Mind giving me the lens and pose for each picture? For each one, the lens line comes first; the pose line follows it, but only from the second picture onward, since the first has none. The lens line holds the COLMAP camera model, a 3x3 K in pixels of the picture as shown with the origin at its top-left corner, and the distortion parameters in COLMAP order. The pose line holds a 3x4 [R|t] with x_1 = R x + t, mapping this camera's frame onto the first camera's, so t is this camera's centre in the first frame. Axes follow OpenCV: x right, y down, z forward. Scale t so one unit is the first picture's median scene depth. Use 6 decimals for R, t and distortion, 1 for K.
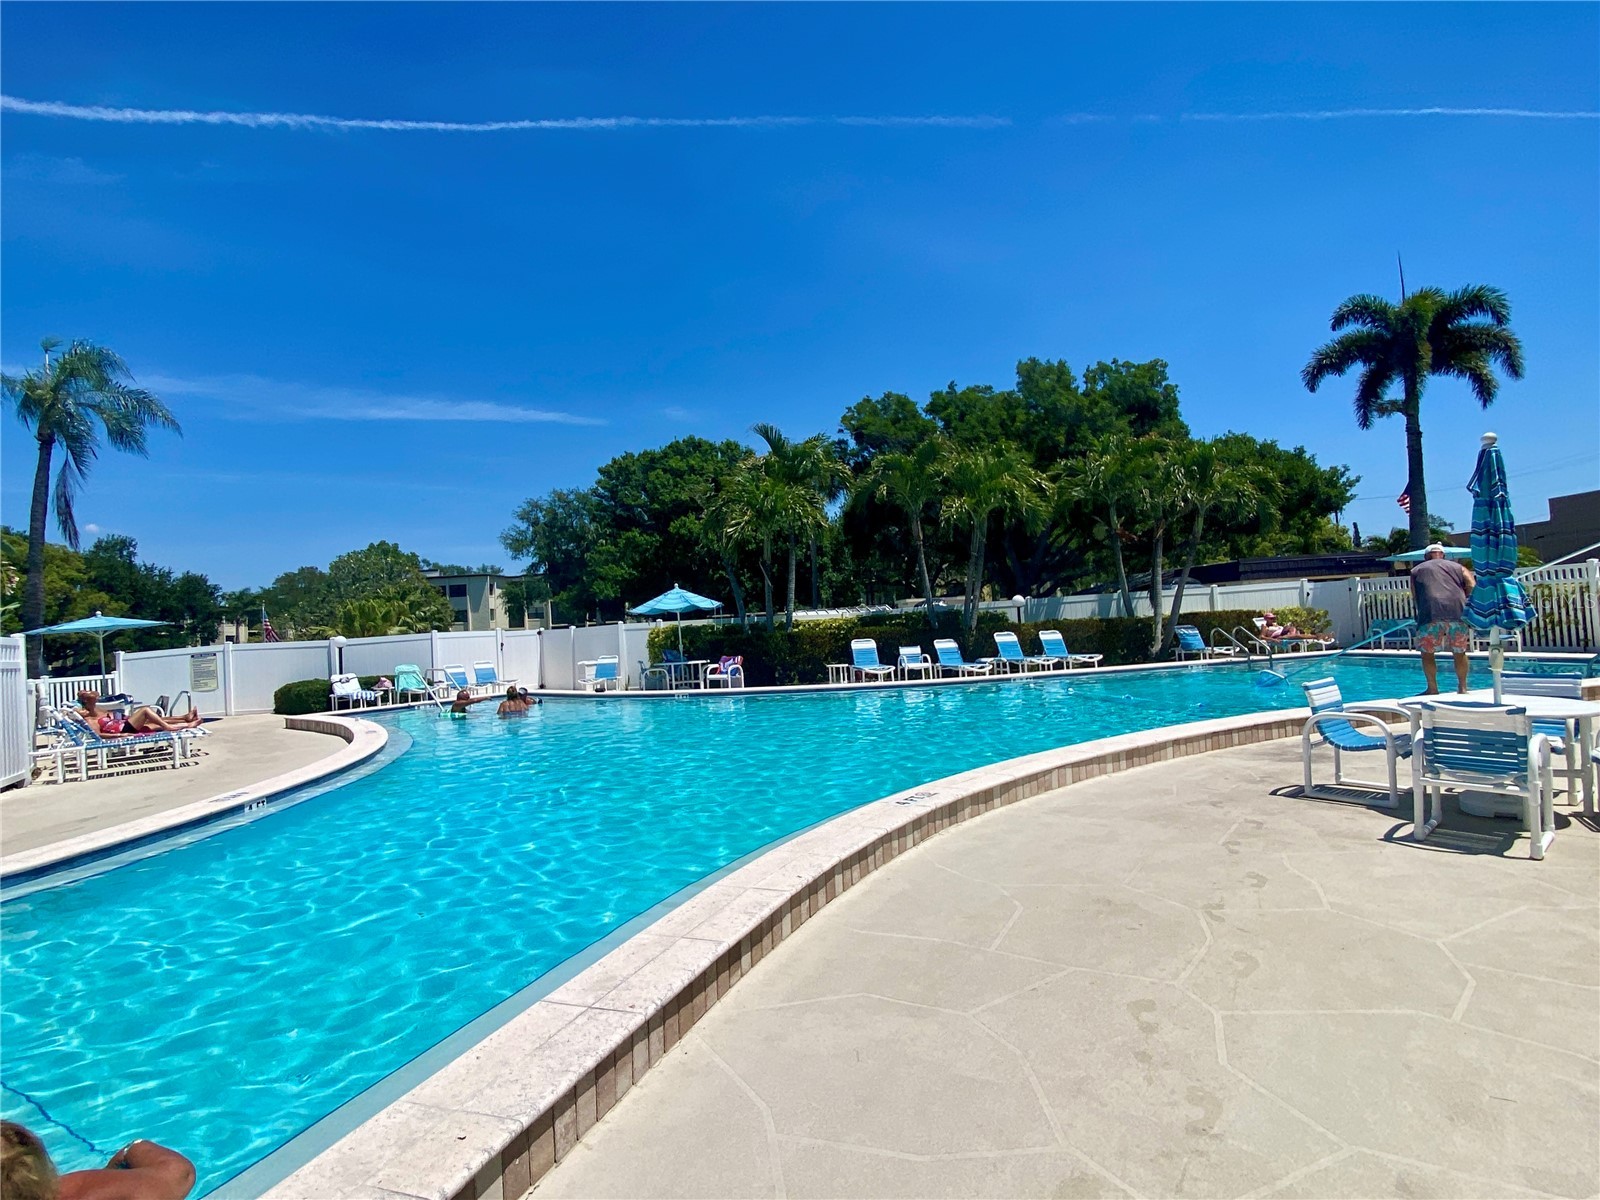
lens RADIAL K [[840.2, 0, 795.0], [0, 840.2, 599.8], [0, 0, 1]] dist [0.021366, -0.023611]
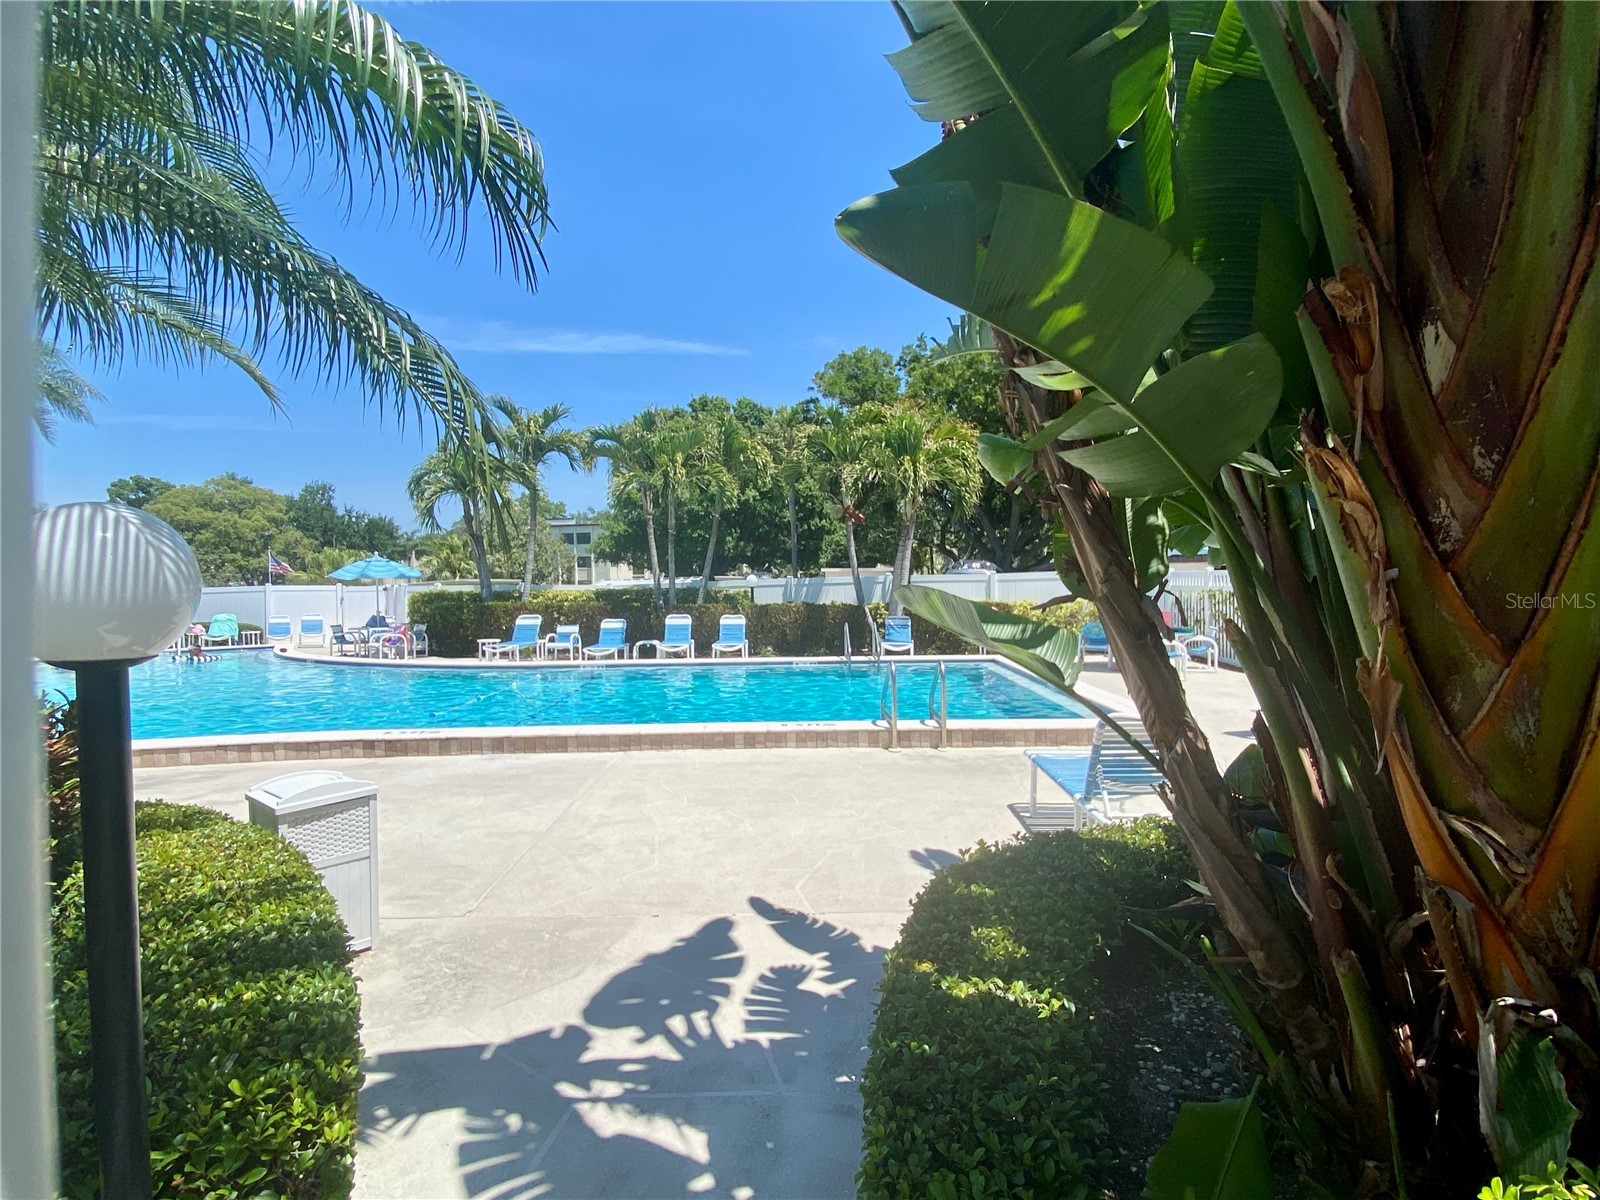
lens RADIAL K [[840.2, 0, 798.7], [0, 840.2, 602.8], [0, 0, 1]] dist [0.021366, -0.023611]
pose [[0.968064, 0.050256, -0.245614, 0.531818], [-0.035041, 0.997209, 0.065931, -0.036465], [0.248242, -0.055219, 0.967123, 0.101046]]
